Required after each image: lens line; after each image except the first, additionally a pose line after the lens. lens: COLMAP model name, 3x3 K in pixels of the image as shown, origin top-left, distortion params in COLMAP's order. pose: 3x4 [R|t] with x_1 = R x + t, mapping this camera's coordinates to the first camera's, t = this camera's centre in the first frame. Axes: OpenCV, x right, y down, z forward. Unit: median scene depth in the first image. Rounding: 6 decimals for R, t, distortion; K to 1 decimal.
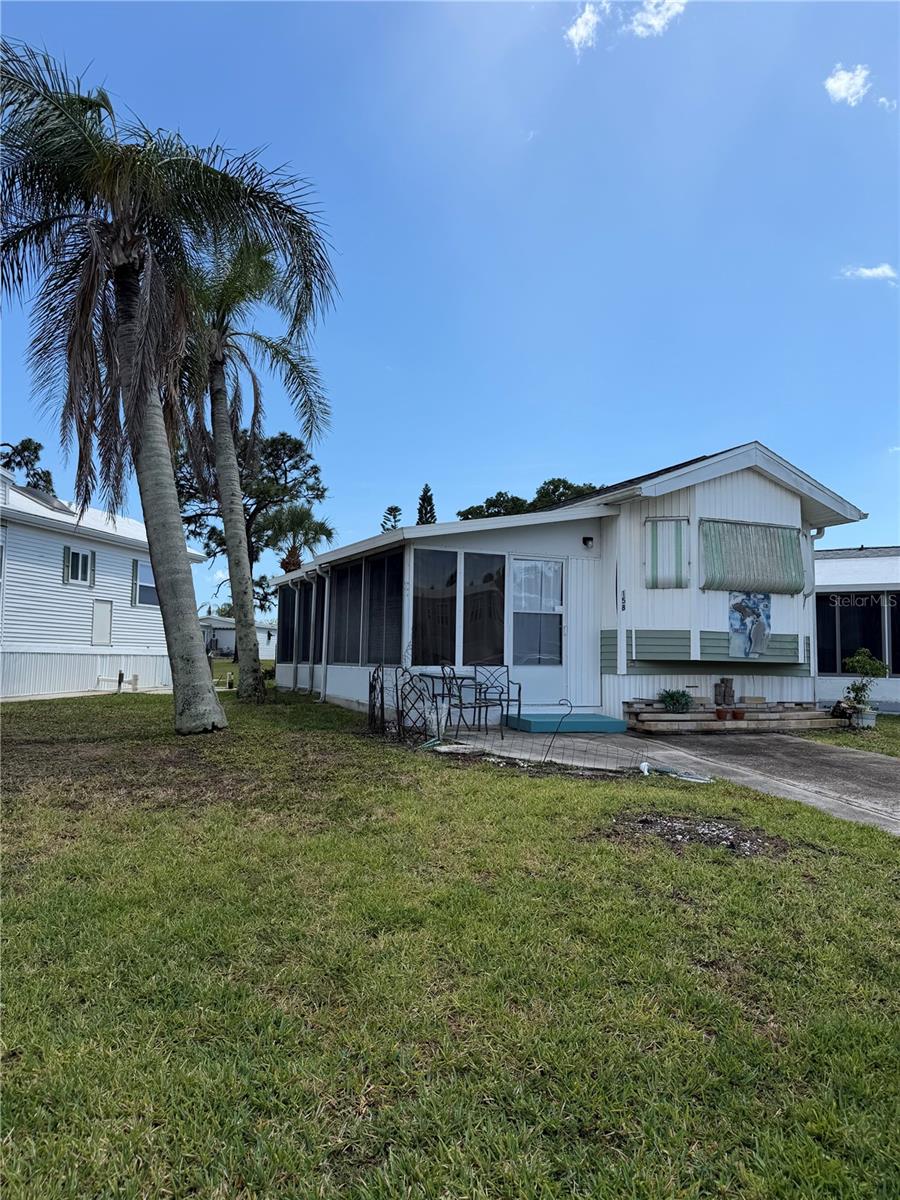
lens RADIAL K [[842.5, 0, 448.2], [0, 842.5, 587.4], [0, 0, 1]] dist [0.067032, -0.082194]
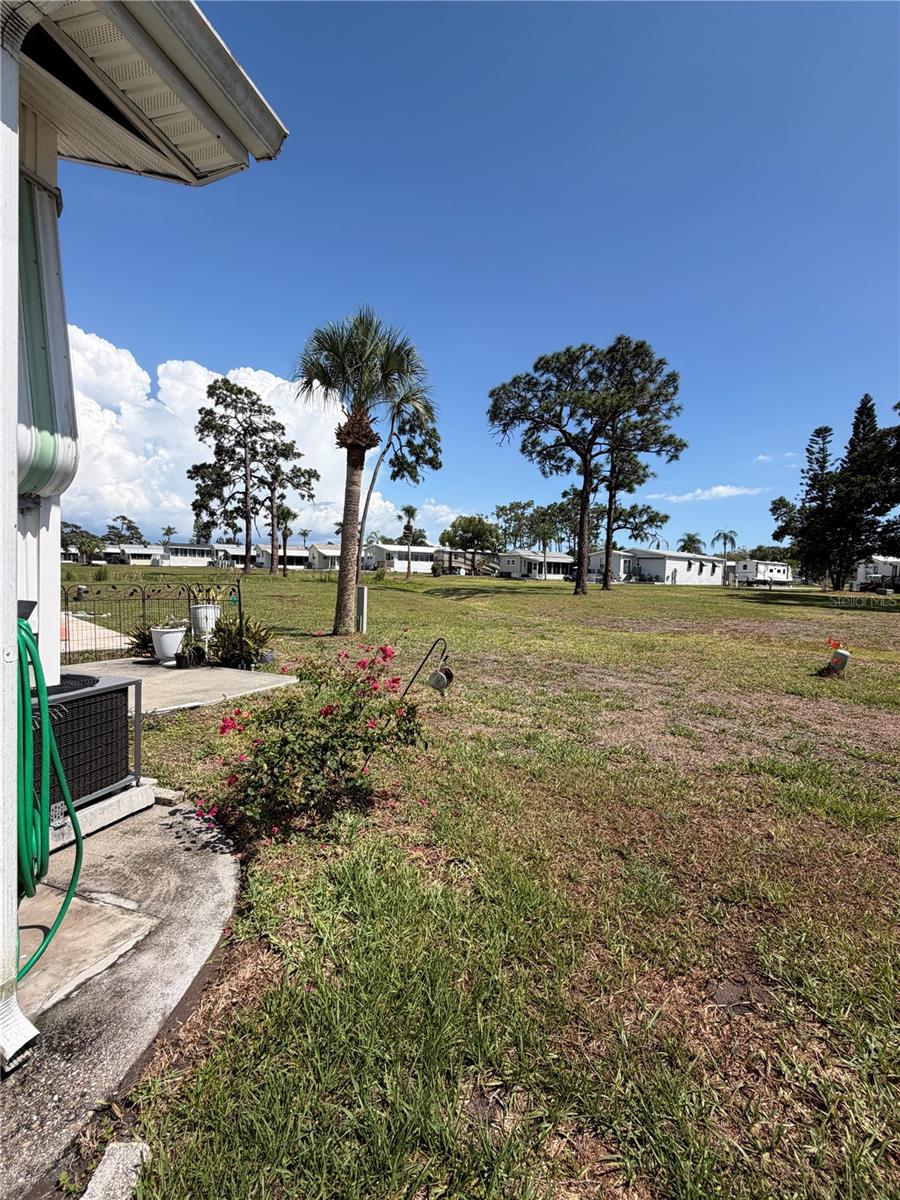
lens RADIAL K [[520.6, 0, 447.0], [0, 520.6, 599.3], [0, 0, 1]] dist [0.002180, 0.001044]
pose [[0.732123, 0.040380, -0.679975, 0.248971], [0.044294, 0.993307, 0.106678, 0.115591], [0.679731, -0.108220, 0.725434, 1.965729]]
